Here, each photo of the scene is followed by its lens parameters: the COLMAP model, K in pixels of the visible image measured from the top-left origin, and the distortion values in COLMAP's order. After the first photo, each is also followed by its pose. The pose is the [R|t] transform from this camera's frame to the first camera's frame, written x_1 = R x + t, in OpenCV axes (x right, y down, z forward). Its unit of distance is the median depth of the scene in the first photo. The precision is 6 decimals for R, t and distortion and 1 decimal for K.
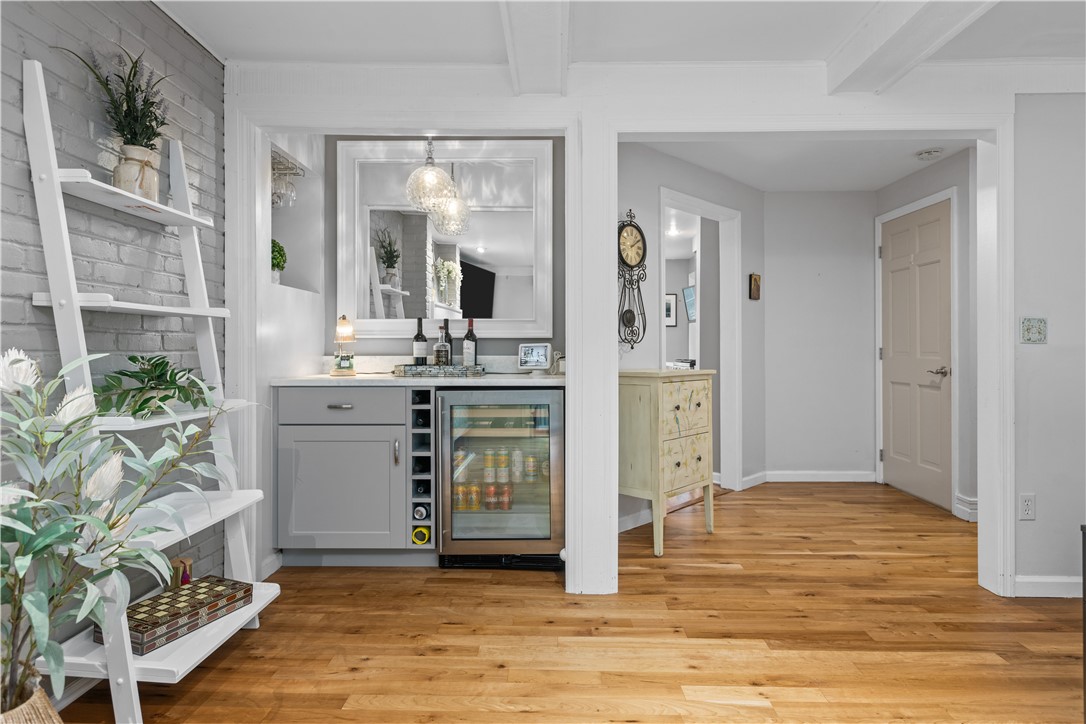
lens RADIAL K [[595.1, 0, 545.4], [0, 595.1, 348.2], [0, 0, 1]] dist [0.002166, 0.000577]
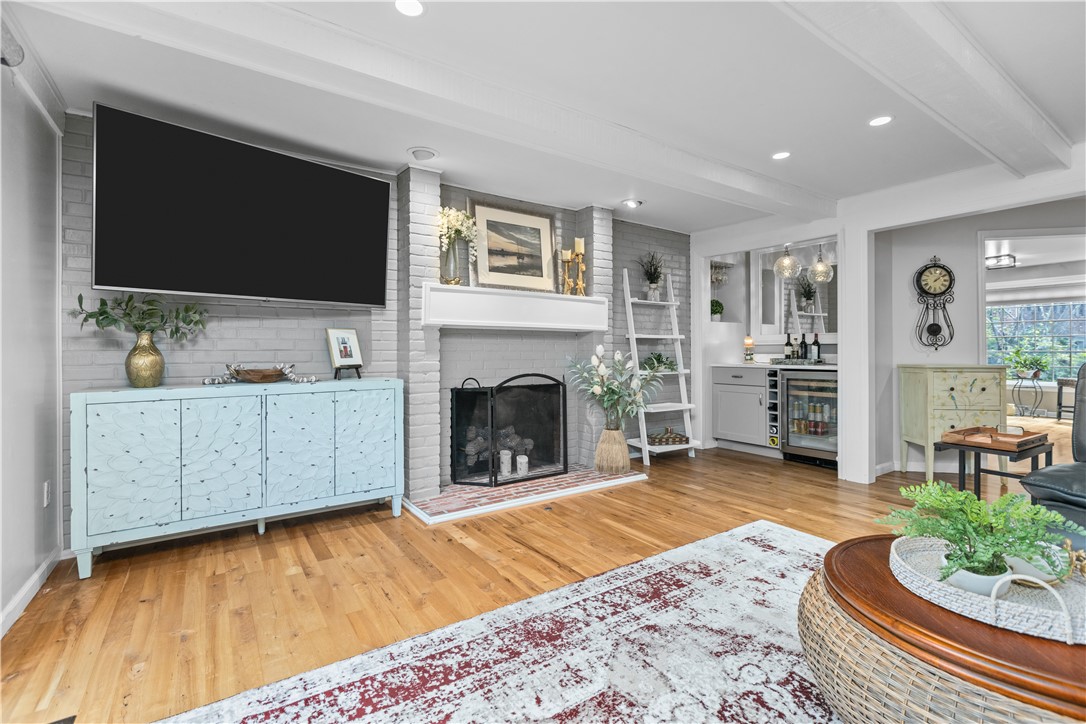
lens RADIAL K [[492.7, 0, 546.3], [0, 492.7, 349.4], [0, 0, 1]] dist [0.000370, -0.000626]
pose [[0.584793, -0.002672, -0.811178, 0.709943], [0.003407, 0.999994, -0.000838, -0.003051], [0.811175, -0.002274, 0.584799, -0.625306]]
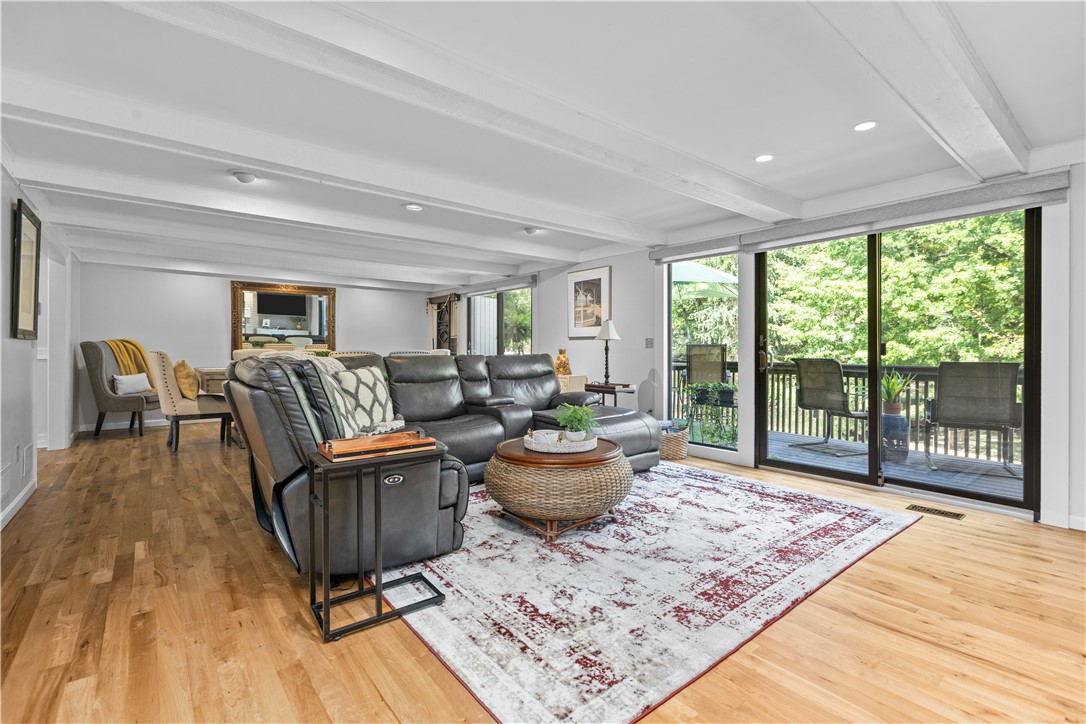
lens RADIAL K [[490.3, 0, 547.1], [0, 490.3, 355.3], [0, 0, 1]] dist [-0.000294, -0.000496]
pose [[-0.647631, -0.009959, 0.761889, -0.218458], [-0.003445, 0.999943, 0.010142, -0.001728], [-0.761946, 0.003943, -0.647628, 0.681133]]
